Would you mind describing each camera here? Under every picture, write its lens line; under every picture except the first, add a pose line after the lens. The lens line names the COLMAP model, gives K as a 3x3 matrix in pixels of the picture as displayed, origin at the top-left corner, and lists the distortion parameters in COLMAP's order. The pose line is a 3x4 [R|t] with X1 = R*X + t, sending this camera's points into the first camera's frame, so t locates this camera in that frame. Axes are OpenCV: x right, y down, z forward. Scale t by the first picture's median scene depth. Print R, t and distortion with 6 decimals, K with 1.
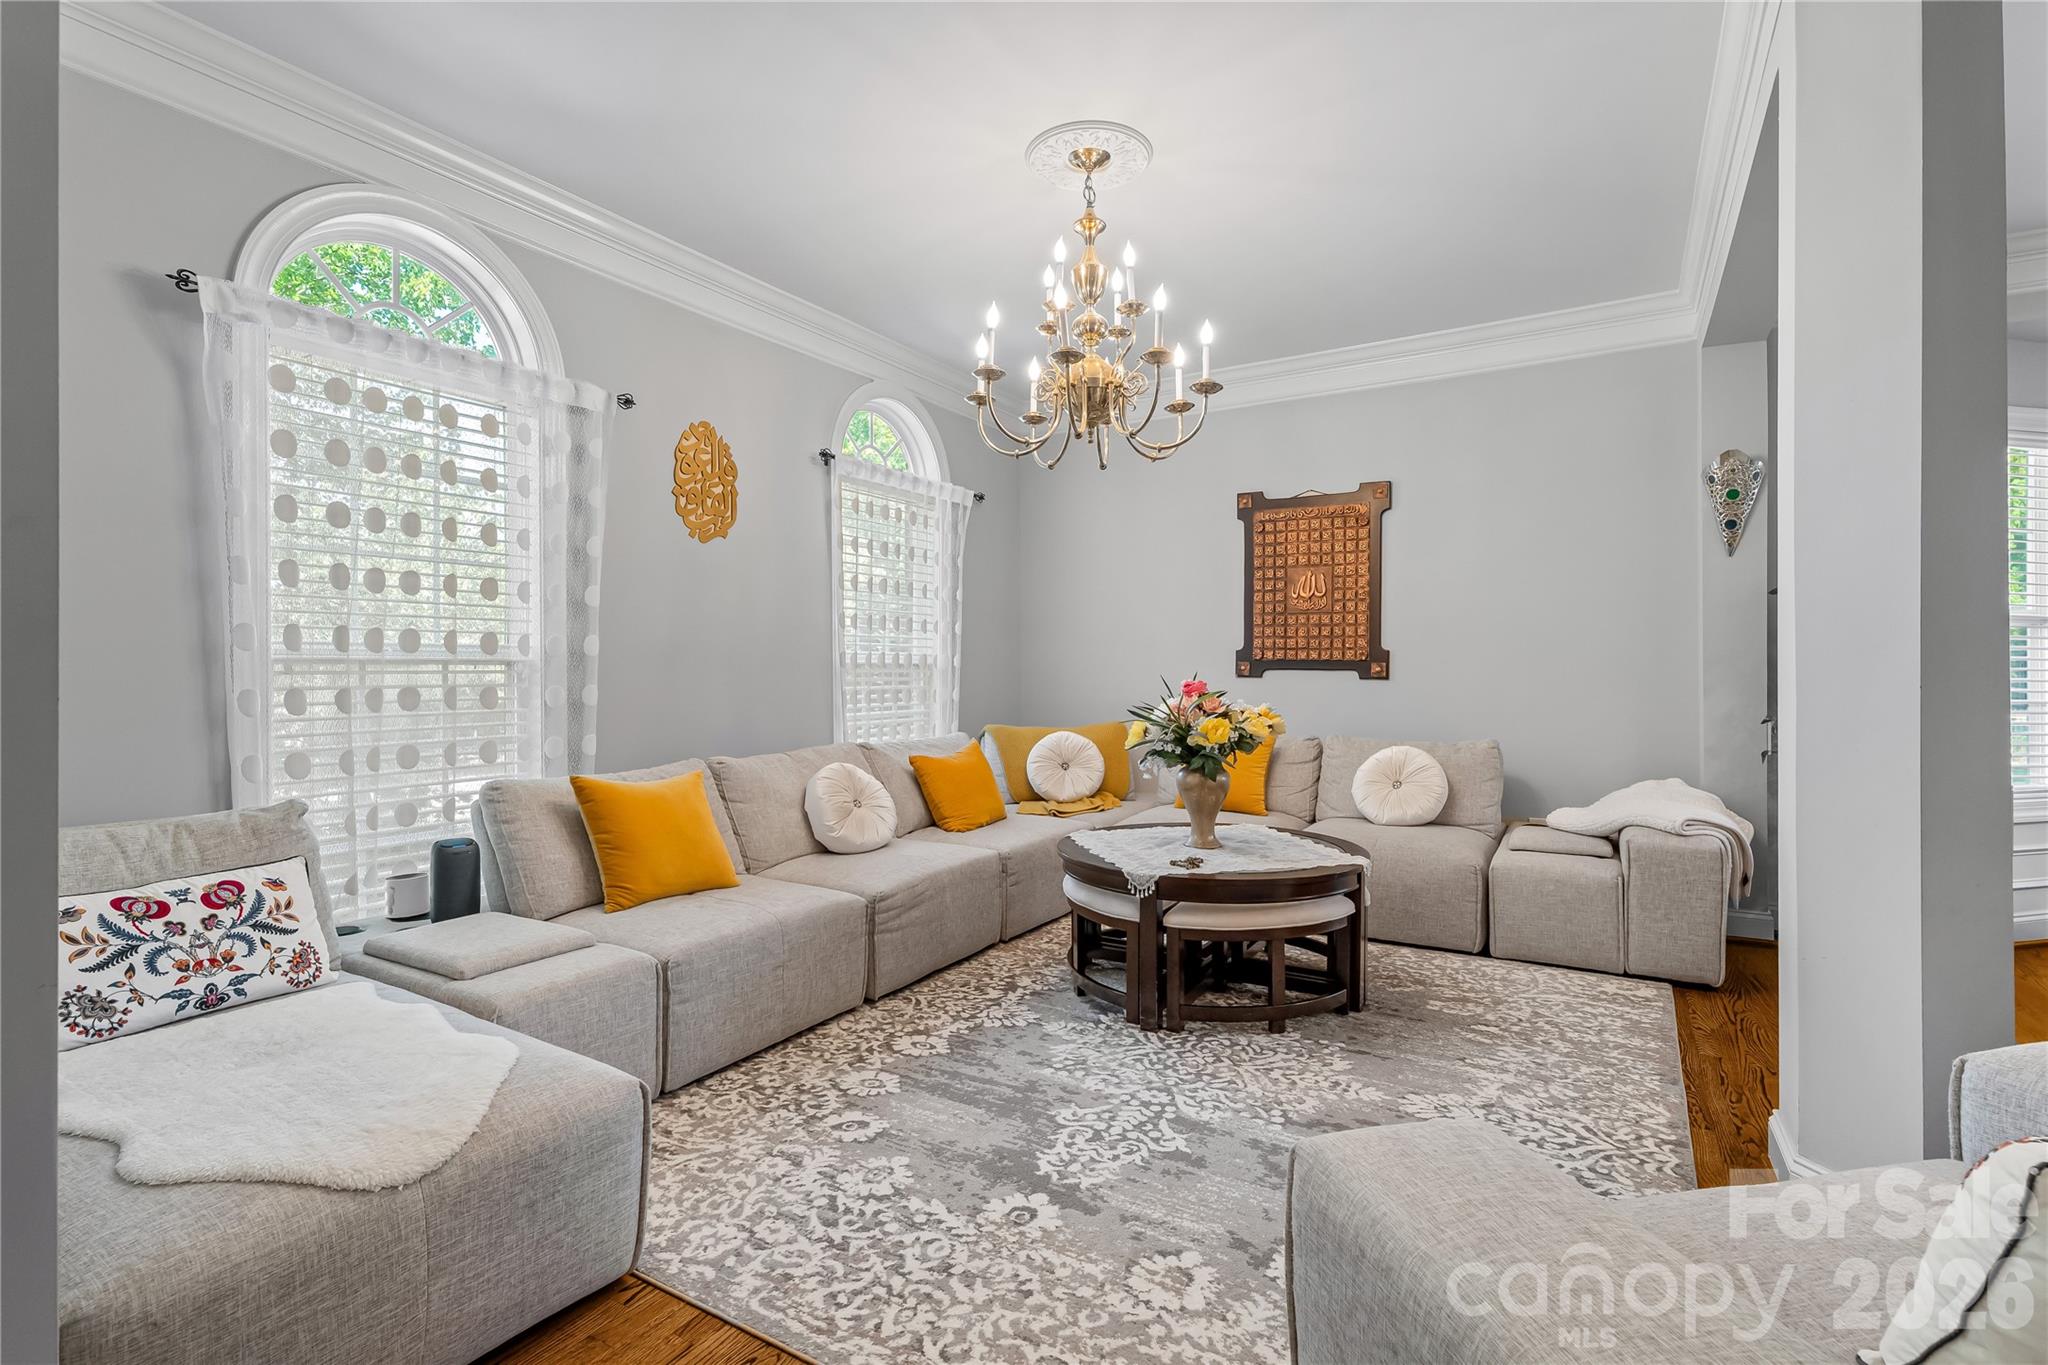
lens RADIAL K [[965.8, 0, 1032.0], [0, 965.8, 670.3], [0, 0, 1]] dist [0.005081, 0.000499]
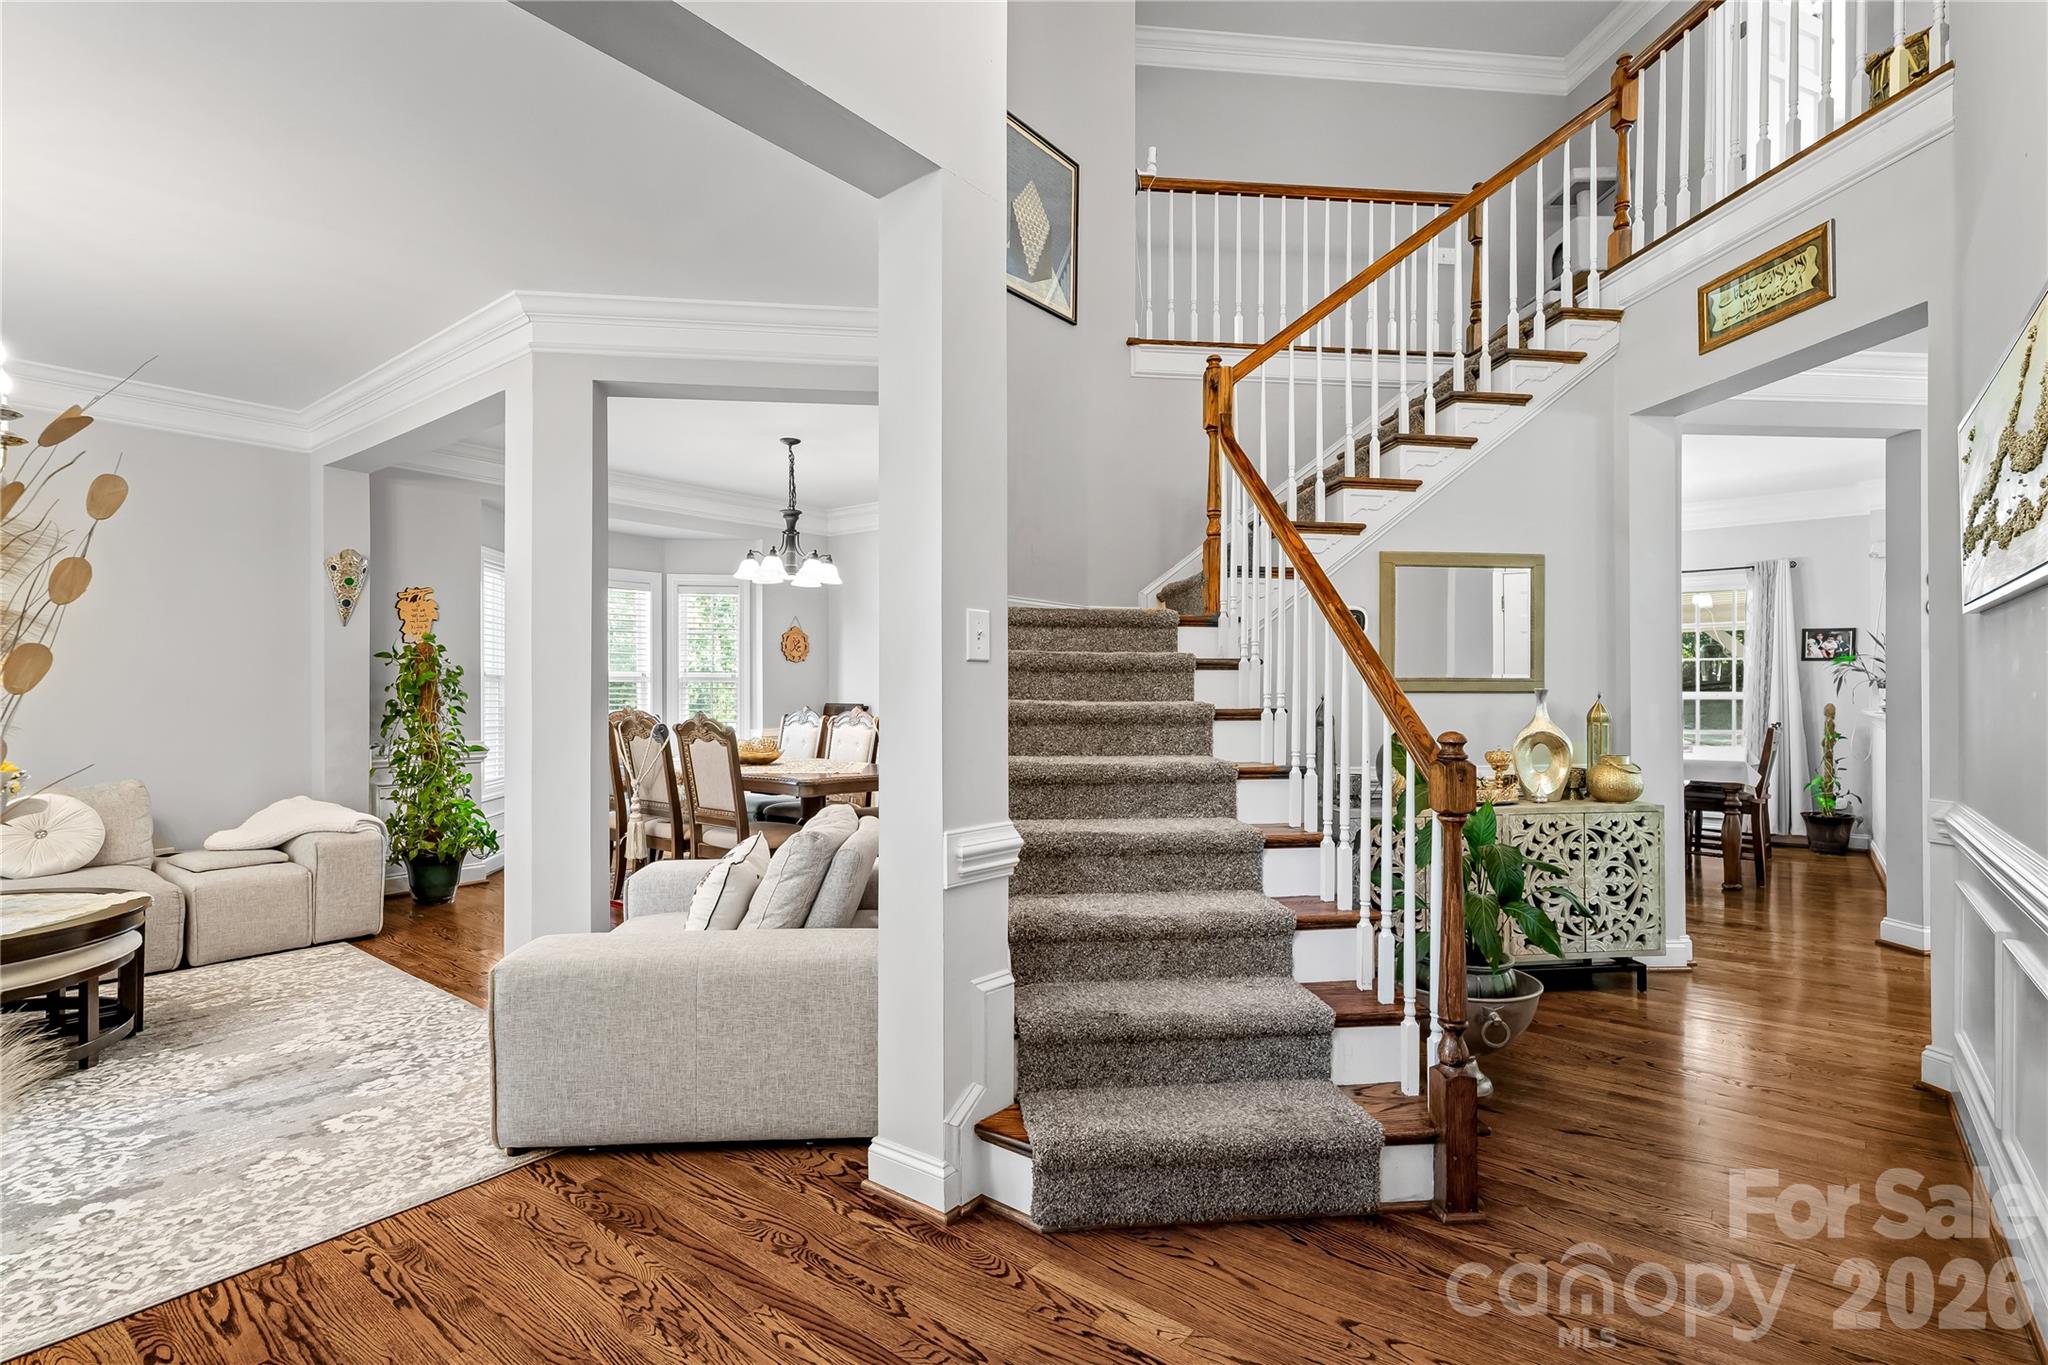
lens RADIAL K [[965.8, 0, 1032.0], [0, 965.8, 670.3], [0, 0, 1]] dist [0.005081, 0.000499]
pose [[0.123035, 0.020154, 0.992198, -0.661830], [-0.002614, 0.999797, -0.019984, -0.042248], [-0.992399, -0.000135, 0.123063, -0.156149]]
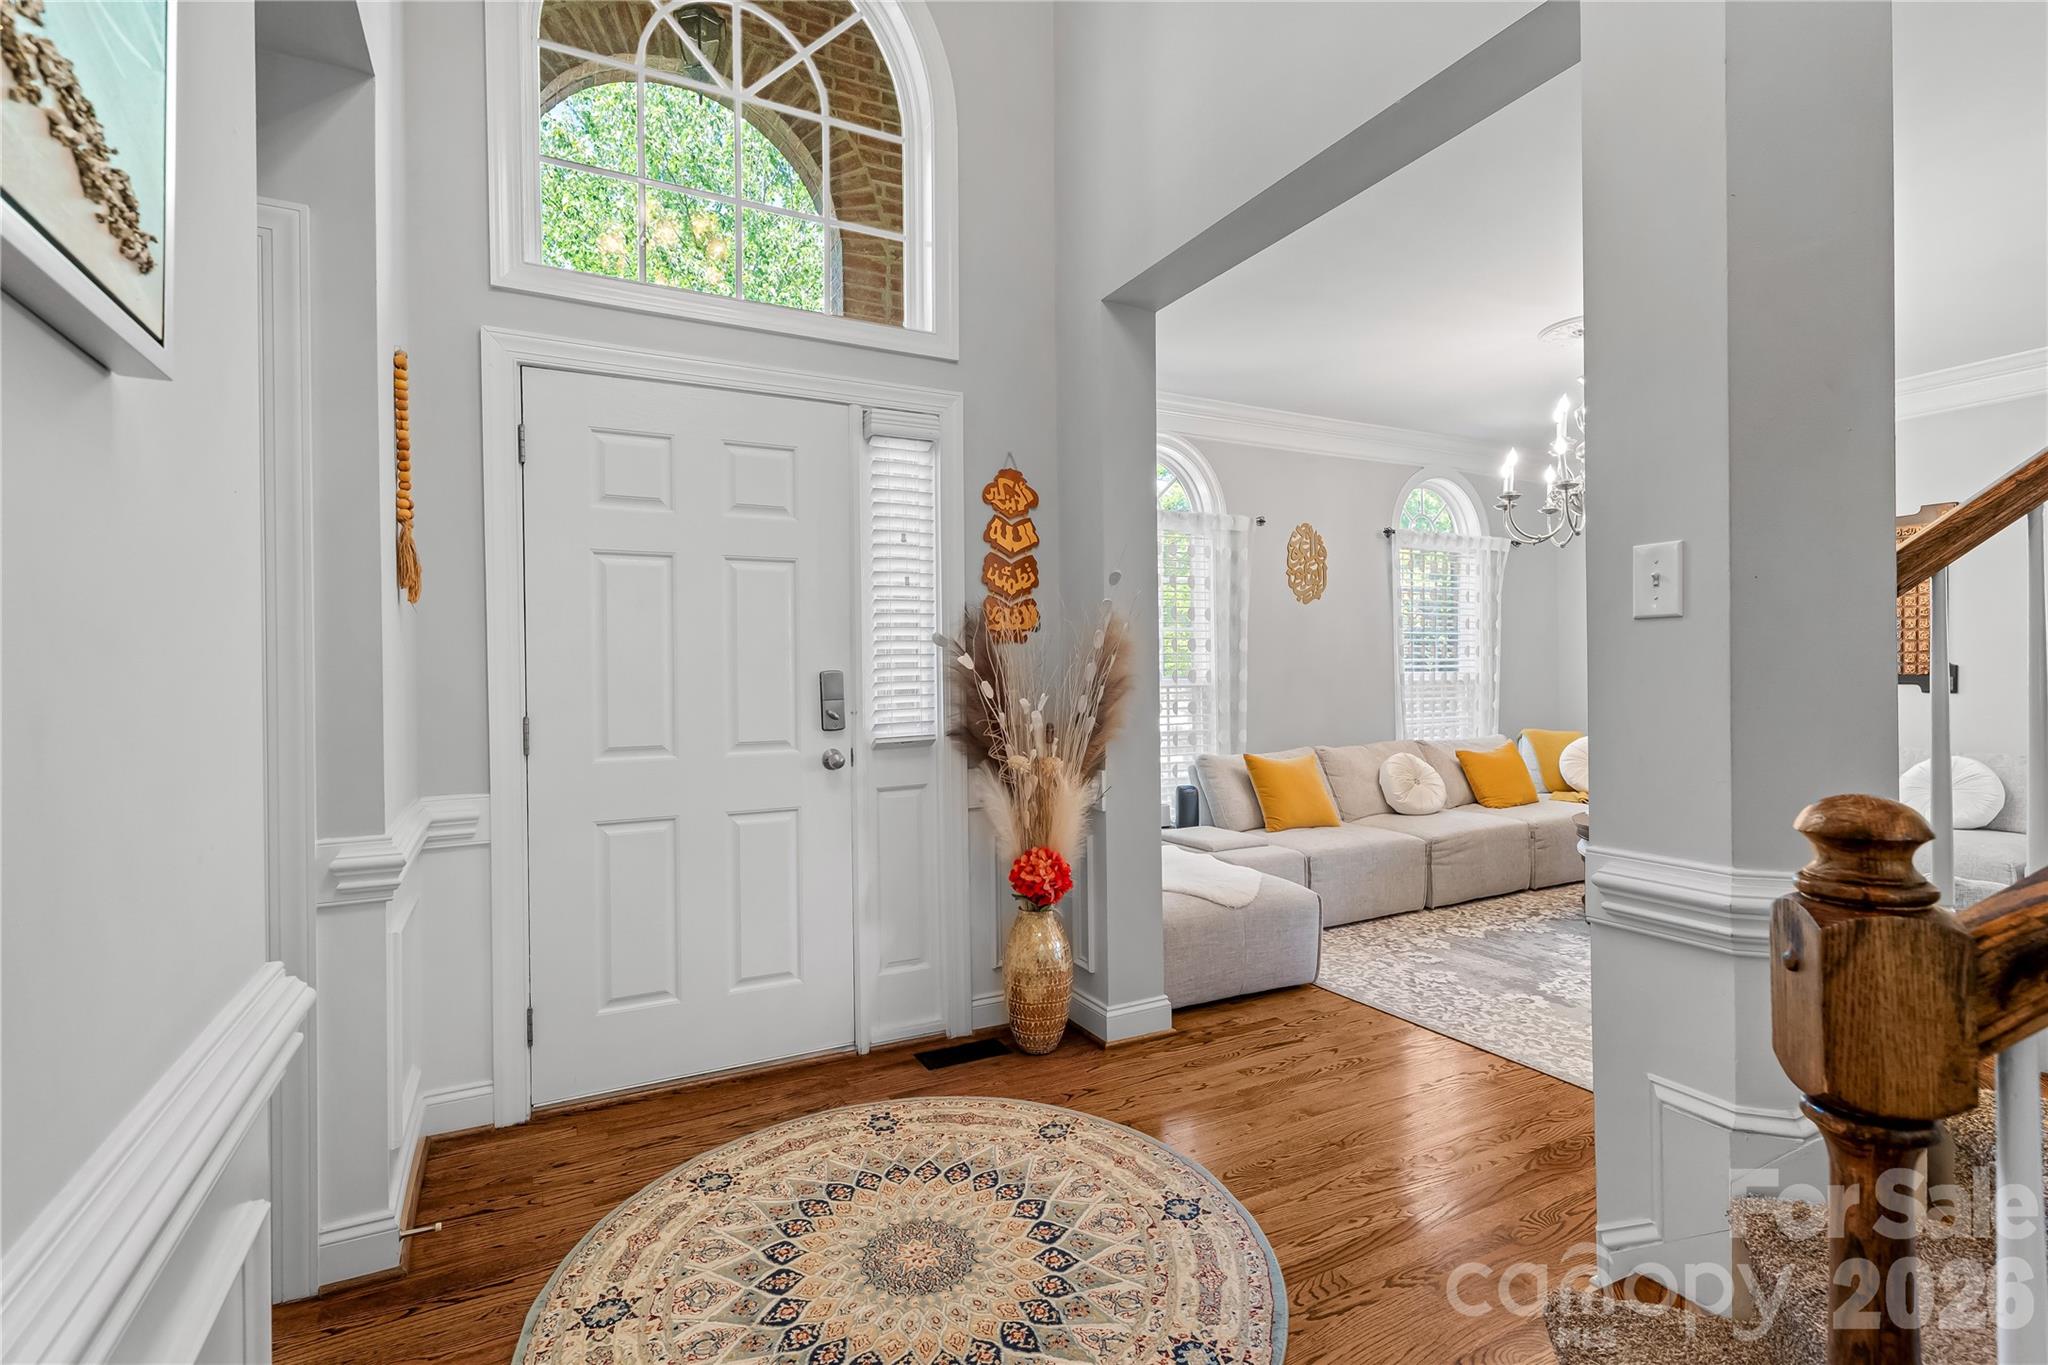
lens RADIAL K [[957.5, 0, 1024.0], [0, 957.5, 682.5], [0, 0, 1]] dist [-0.001076, 0.000852]
pose [[0.852124, -0.005851, -0.523307, 0.083906], [0.012041, 0.999892, 0.008429, -0.035445], [0.523201, -0.013483, 0.852103, -0.639511]]
